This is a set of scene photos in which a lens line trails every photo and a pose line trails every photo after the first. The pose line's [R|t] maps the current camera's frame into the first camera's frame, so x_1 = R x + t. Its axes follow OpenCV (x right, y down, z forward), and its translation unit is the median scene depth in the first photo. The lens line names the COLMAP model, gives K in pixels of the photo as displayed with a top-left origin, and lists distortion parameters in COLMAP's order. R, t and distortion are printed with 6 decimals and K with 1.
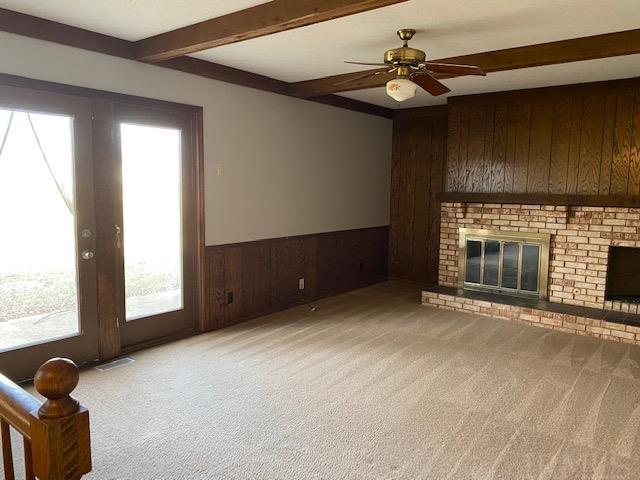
lens RADIAL K [[481.5, 0, 321.7], [0, 481.5, 241.0], [0, 0, 1]] dist [-0.000936, 0.000259]
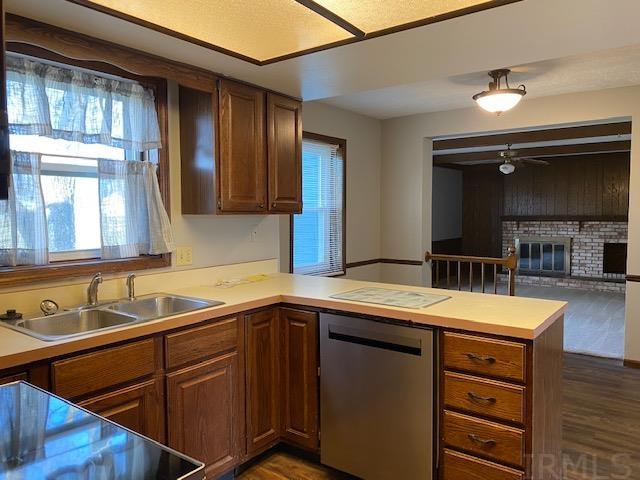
lens RADIAL K [[481.5, 0, 318.2], [0, 481.5, 238.7], [0, 0, 1]] dist [-0.000936, 0.000259]
pose [[0.999596, -0.022177, 0.017773, -0.494245], [0.023213, 0.997906, -0.060379, 0.076264], [-0.016396, 0.060767, 0.998017, -0.768965]]
